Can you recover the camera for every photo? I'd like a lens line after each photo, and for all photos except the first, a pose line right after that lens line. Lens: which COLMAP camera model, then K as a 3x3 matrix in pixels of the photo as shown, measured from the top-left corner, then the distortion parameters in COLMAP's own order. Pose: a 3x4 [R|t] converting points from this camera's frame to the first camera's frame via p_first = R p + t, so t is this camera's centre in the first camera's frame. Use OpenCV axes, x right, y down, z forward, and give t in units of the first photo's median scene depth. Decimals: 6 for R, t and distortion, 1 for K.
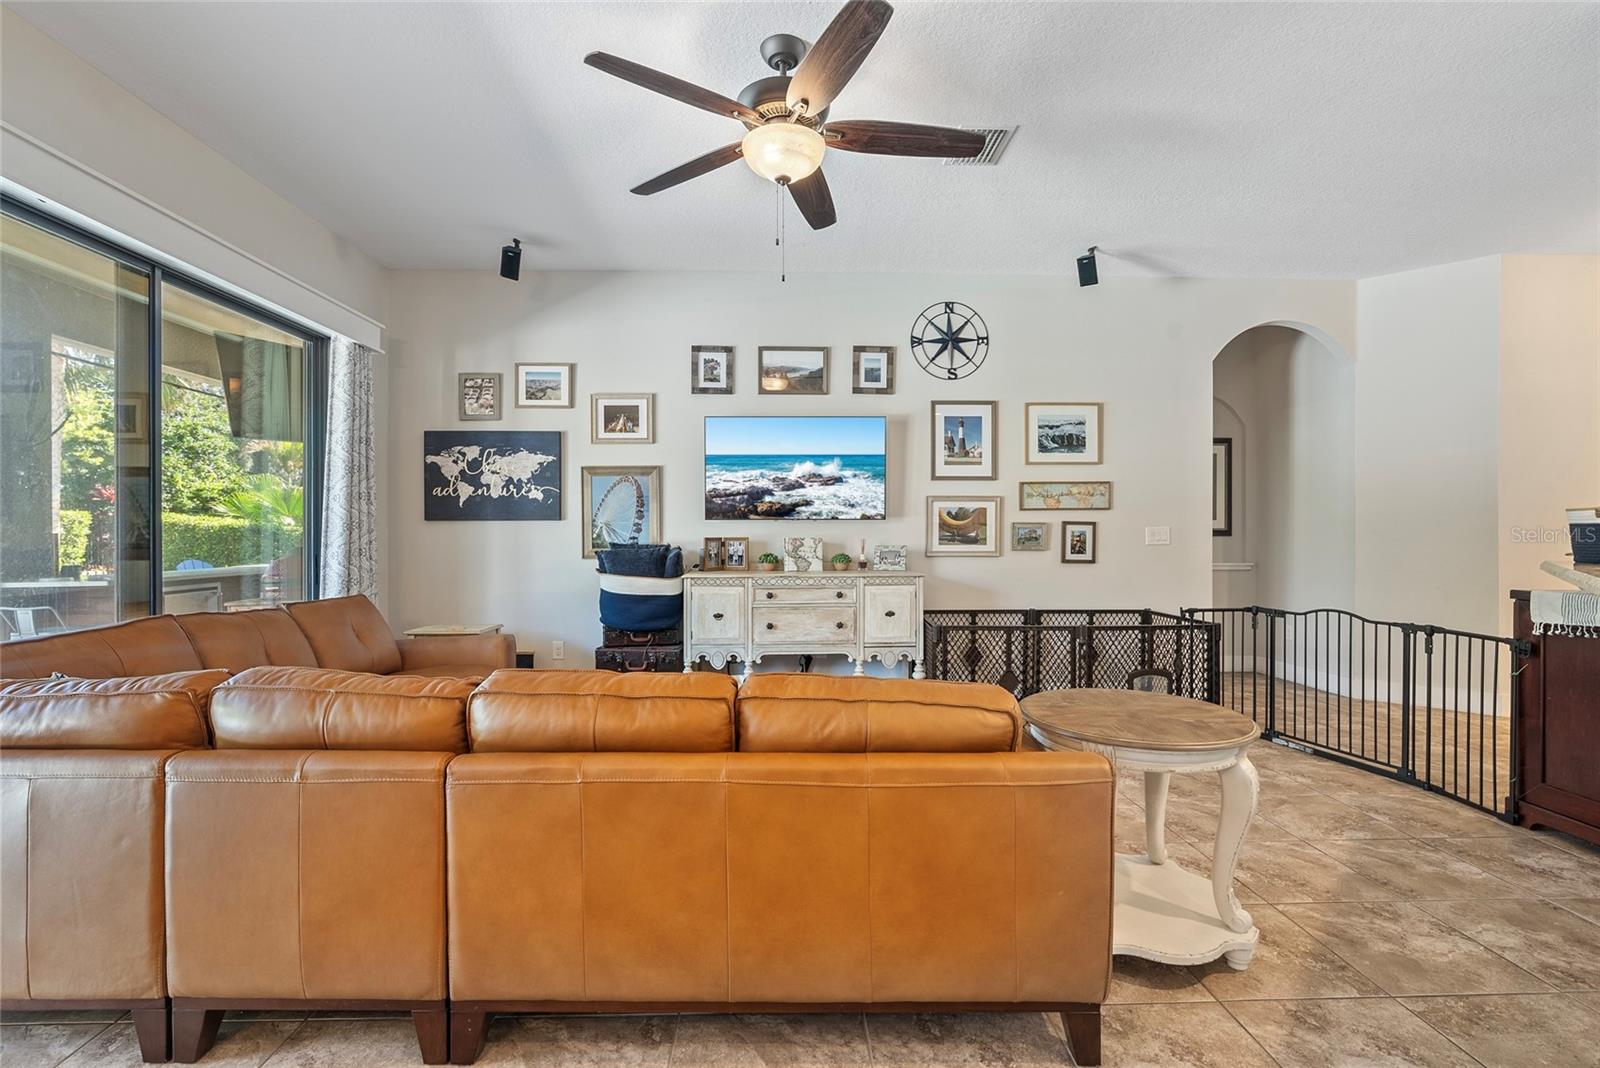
lens RADIAL K [[725.9, 0, 791.0], [0, 725.9, 536.3], [0, 0, 1]] dist [-0.008845, 0.000247]
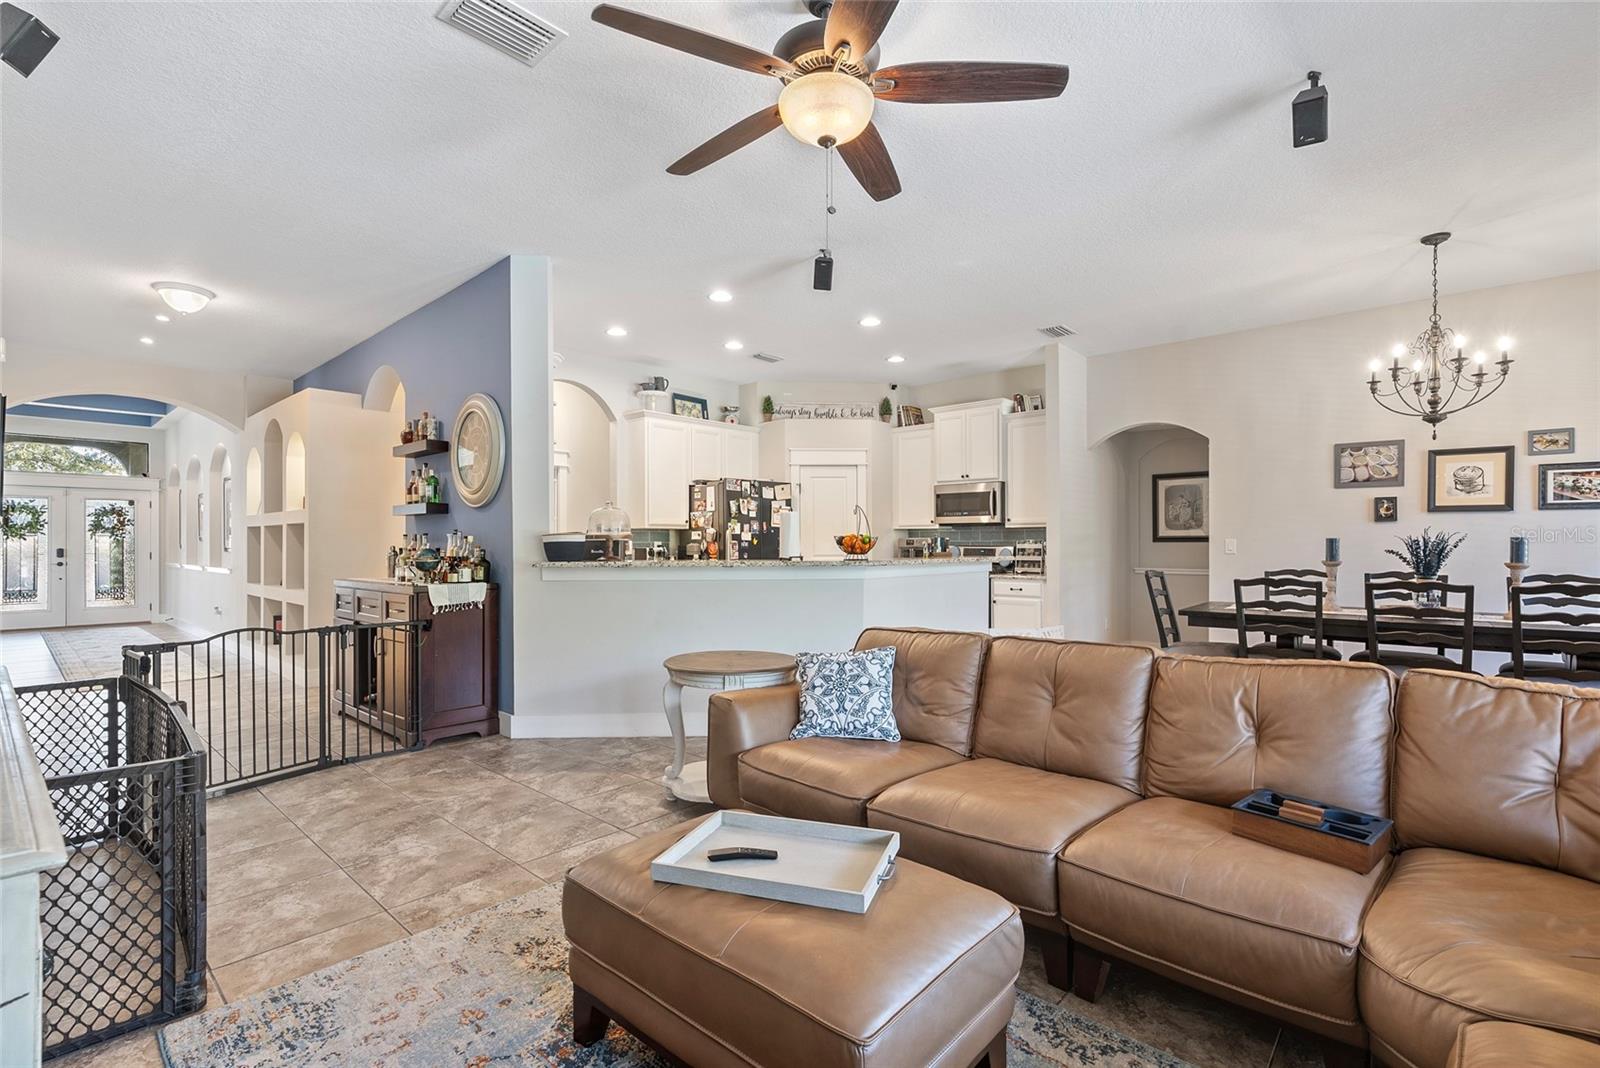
lens RADIAL K [[725.9, 0, 800.4], [0, 725.9, 541.6], [0, 0, 1]] dist [-0.008845, 0.000247]
pose [[-0.721726, 0.004691, 0.692163, -0.325695], [0.006170, 0.999981, -0.000344, -0.005600], [-0.692152, 0.004023, -0.721741, 0.908888]]
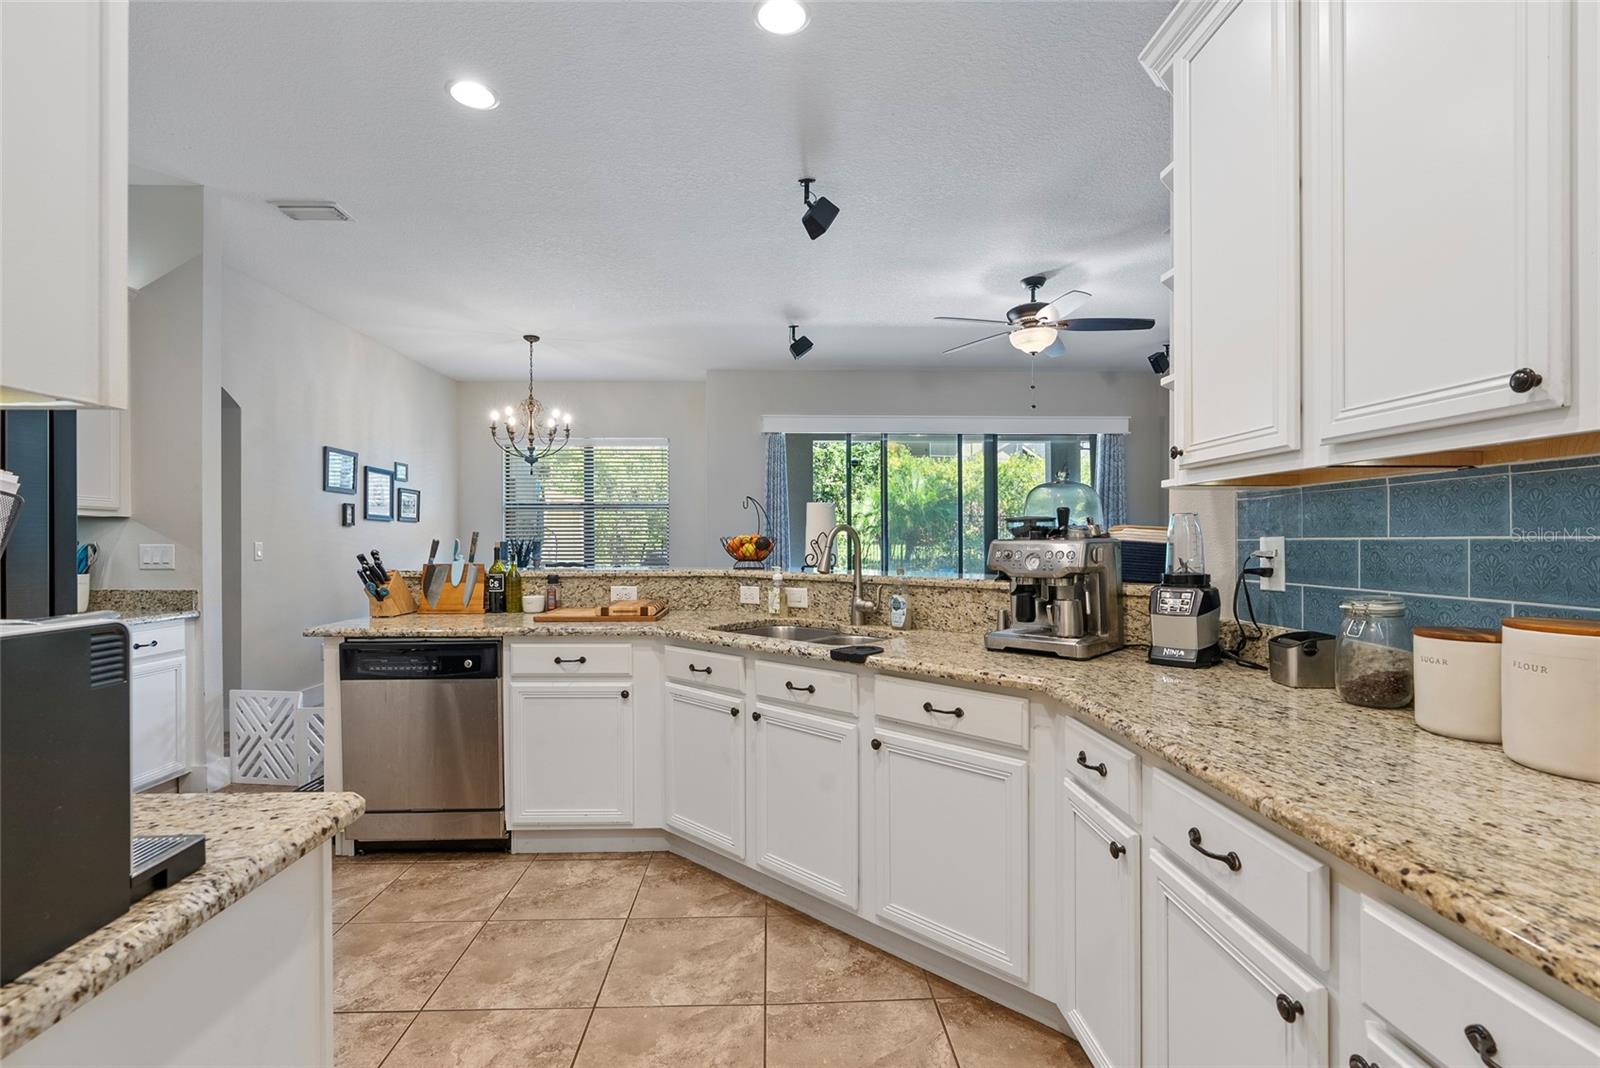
lens RADIAL K [[725.9, 0, 794.1], [0, 725.9, 534.4], [0, 0, 1]] dist [-0.008845, 0.000247]
pose [[-0.005218, -0.006305, -0.999967, 0.999462], [-0.000860, 0.999980, -0.006301, -0.011036], [0.999986, 0.000827, -0.005223, 0.223327]]
